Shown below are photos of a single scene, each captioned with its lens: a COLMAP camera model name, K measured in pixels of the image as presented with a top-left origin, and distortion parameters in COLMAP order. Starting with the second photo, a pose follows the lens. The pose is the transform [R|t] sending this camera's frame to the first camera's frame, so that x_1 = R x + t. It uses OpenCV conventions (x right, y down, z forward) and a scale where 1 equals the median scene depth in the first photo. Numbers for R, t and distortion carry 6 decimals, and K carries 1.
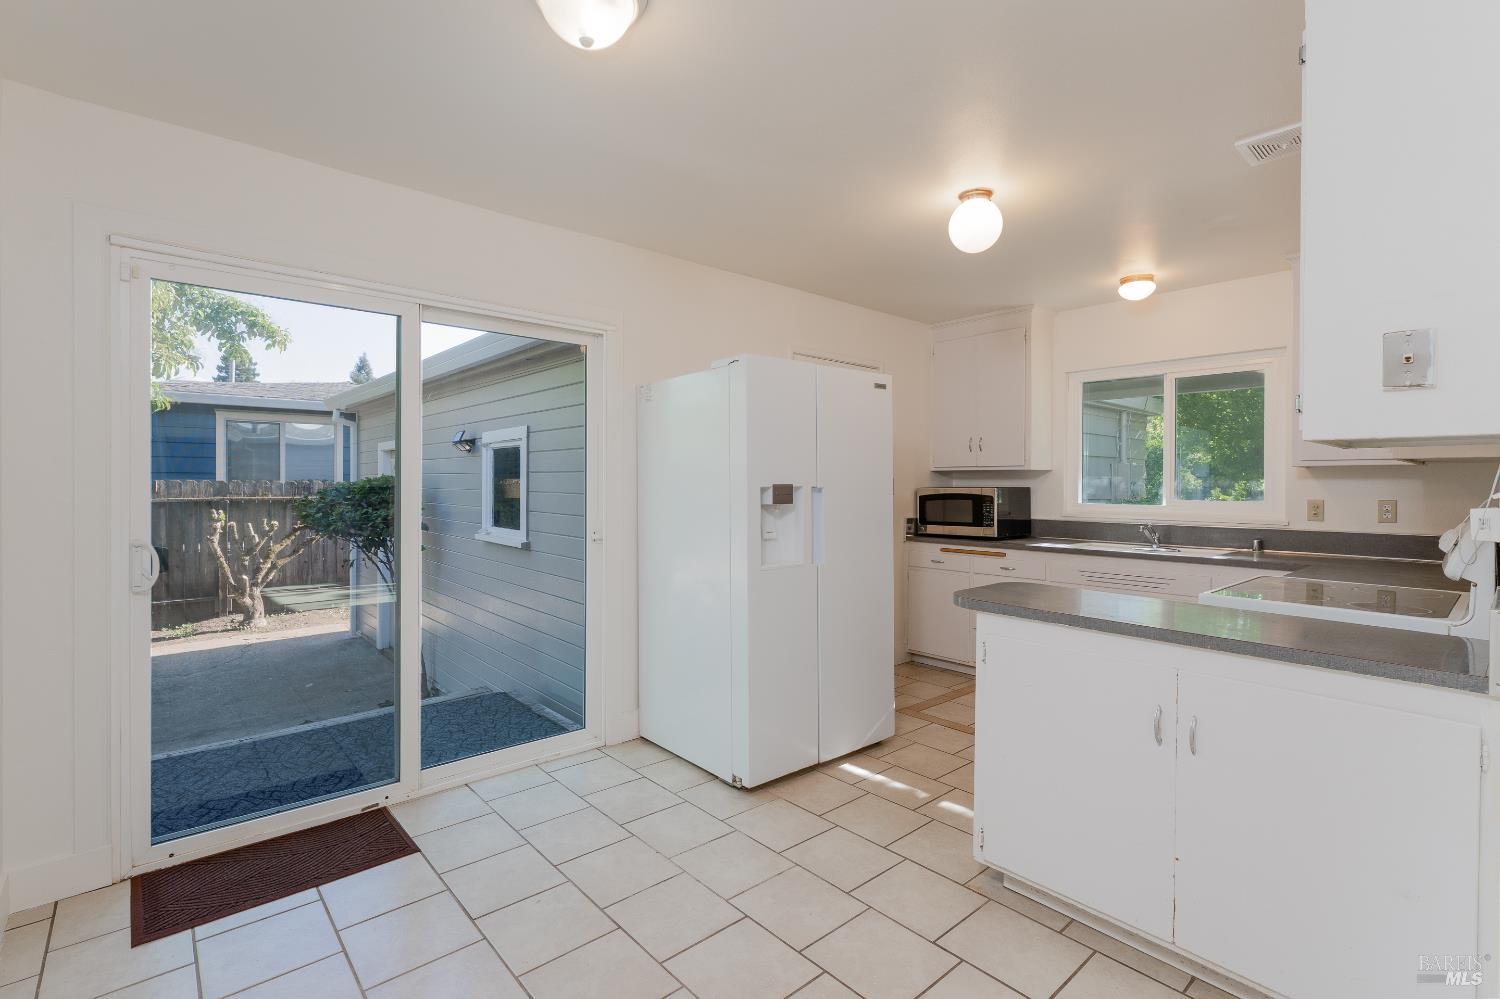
lens RADIAL K [[690.5, 0, 744.4], [0, 690.5, 495.0], [0, 0, 1]] dist [0.009080, -0.000013]
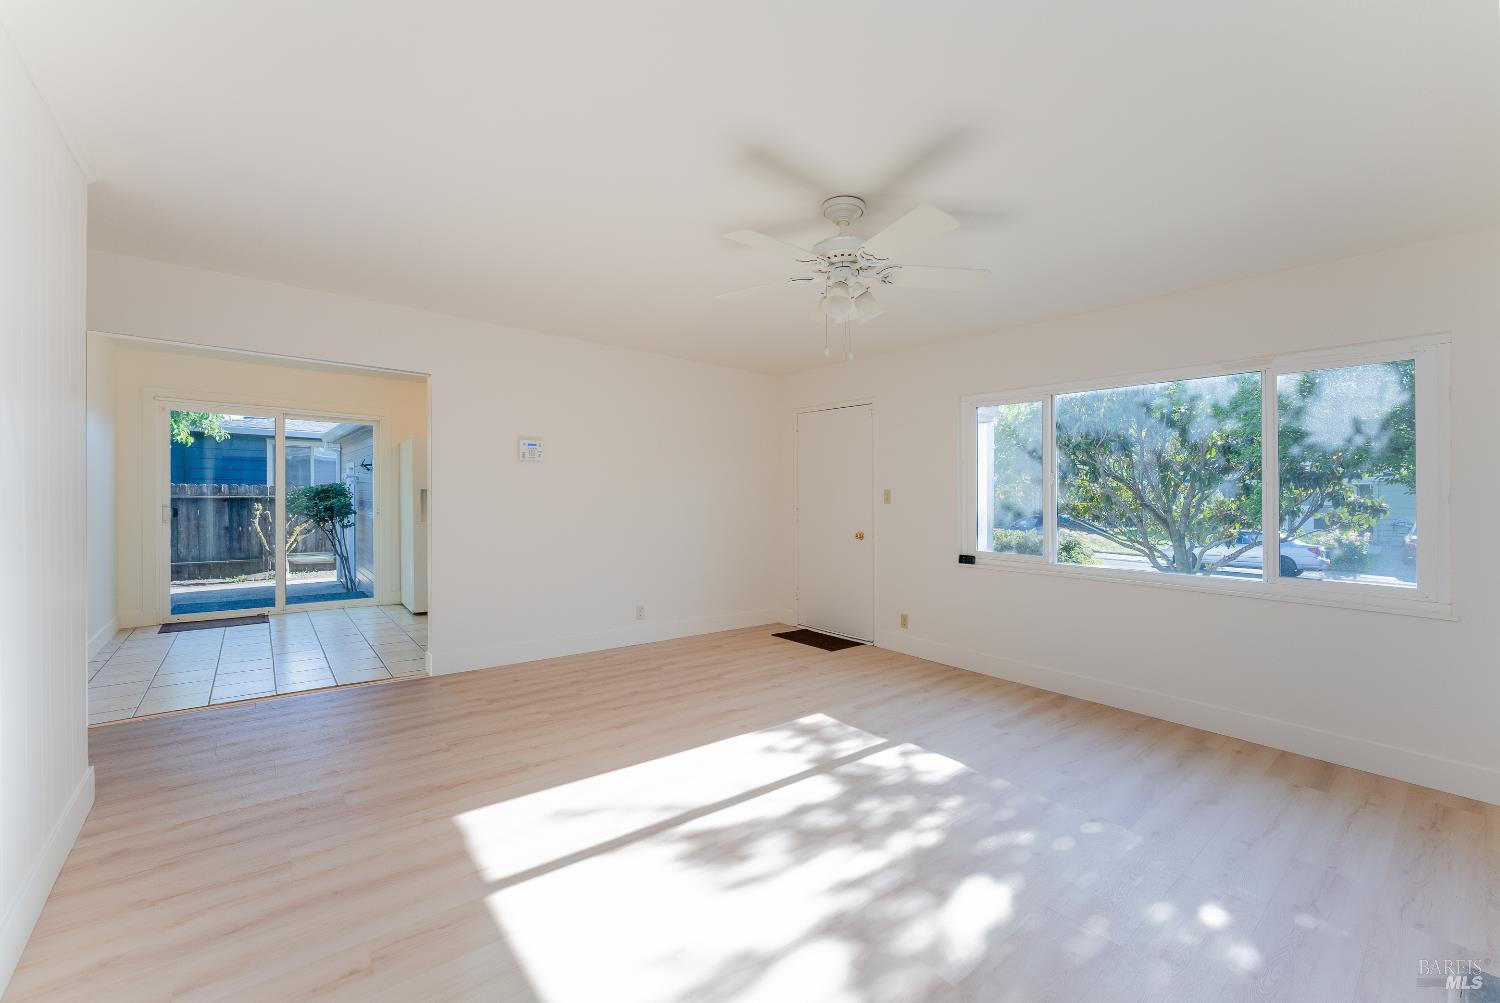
lens RADIAL K [[625.2, 0, 750.0], [0, 625.2, 501.5], [0, 0, 1]] dist [0.001066, 0.000030]
pose [[0.998825, 0.011350, -0.047121, 0.434849], [-0.011586, 0.999922, -0.004725, 0.010138], [0.047064, 0.005266, 0.998878, -0.384681]]
